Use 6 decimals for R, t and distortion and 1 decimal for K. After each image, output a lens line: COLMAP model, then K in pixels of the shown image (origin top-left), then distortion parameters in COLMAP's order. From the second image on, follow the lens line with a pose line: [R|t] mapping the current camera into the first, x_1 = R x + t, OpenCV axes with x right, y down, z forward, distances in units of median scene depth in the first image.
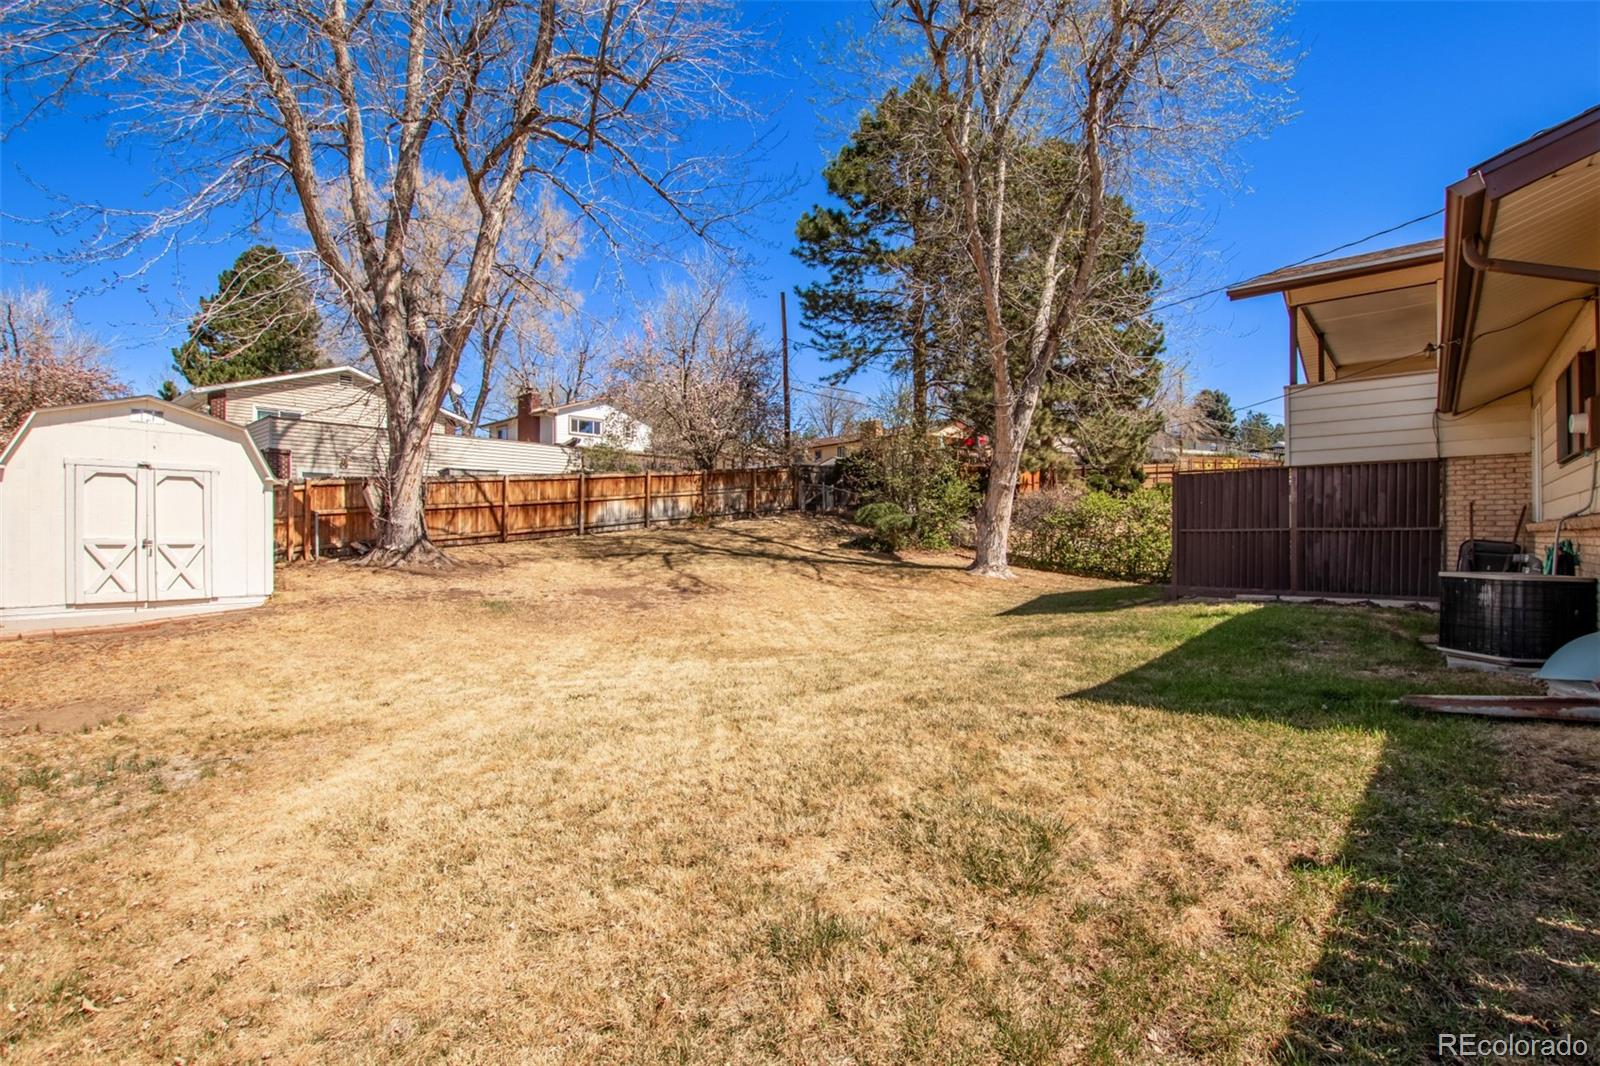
lens RADIAL K [[750.3, 0, 807.3], [0, 750.3, 536.3], [0, 0, 1]] dist [-0.002335, -0.000154]
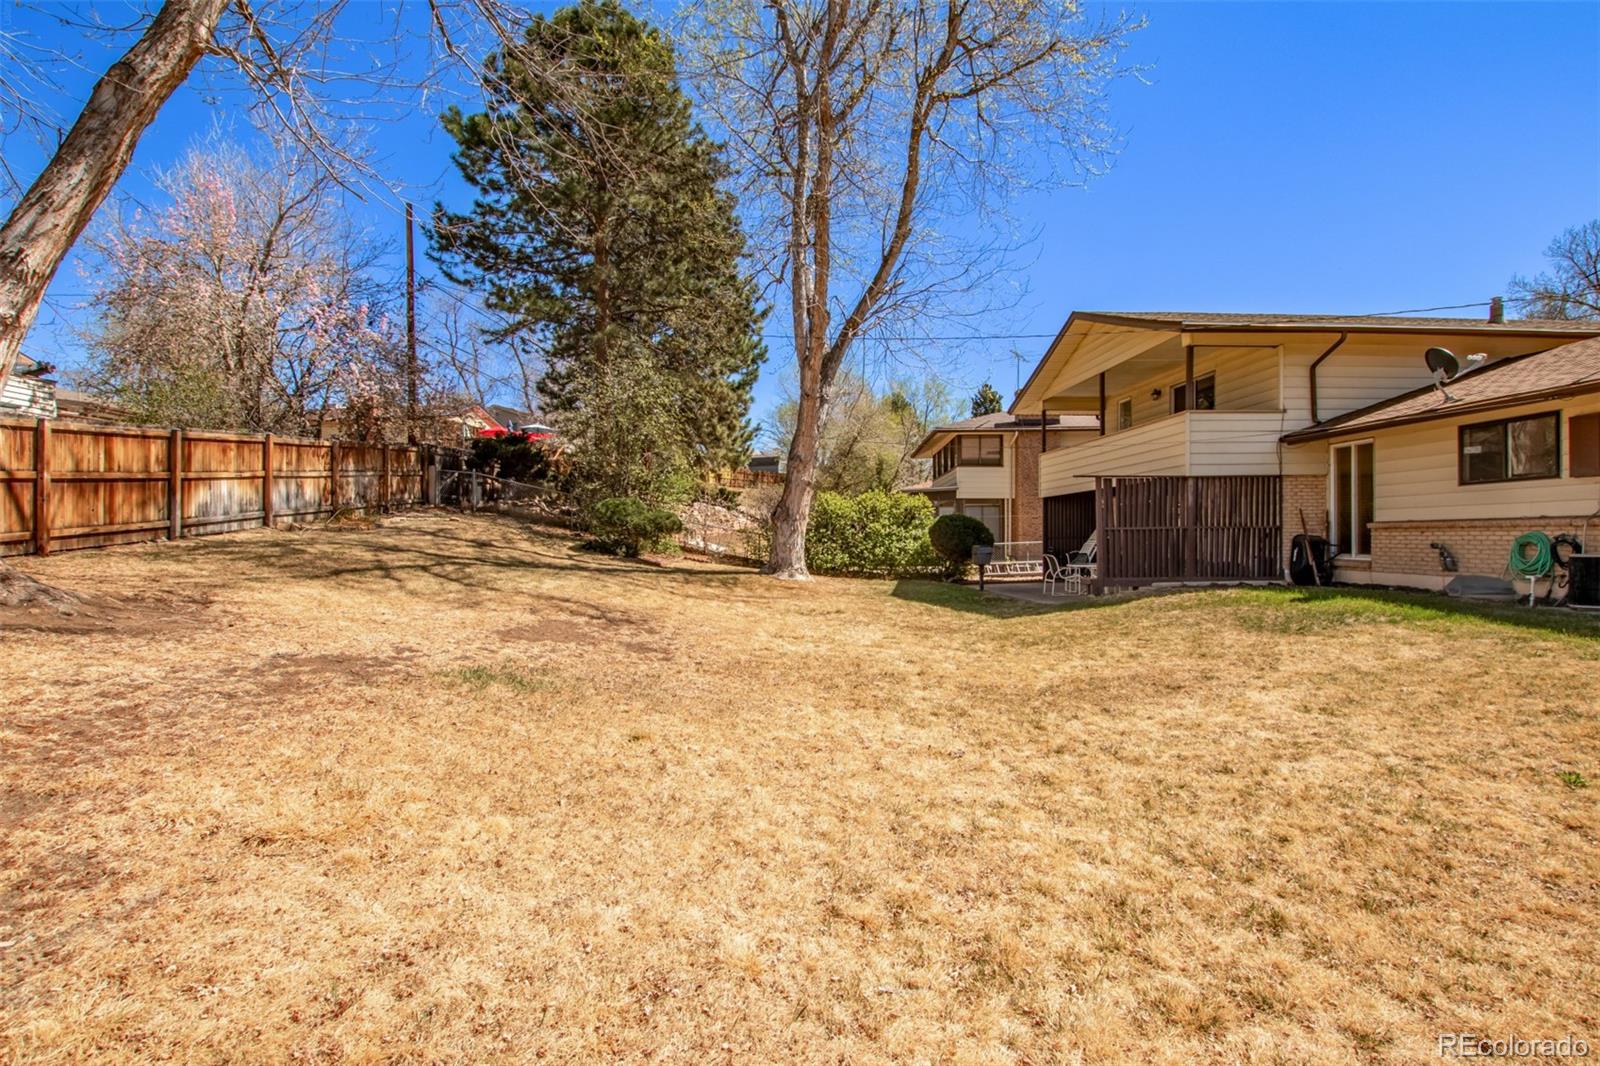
lens RADIAL K [[750.3, 0, 801.0], [0, 750.3, 530.9], [0, 0, 1]] dist [-0.002335, -0.000154]
pose [[0.730351, -0.000631, 0.683072, -0.331958], [0.008108, 0.999937, -0.007745, 0.000282], [-0.683024, 0.011194, 0.730310, 0.275318]]
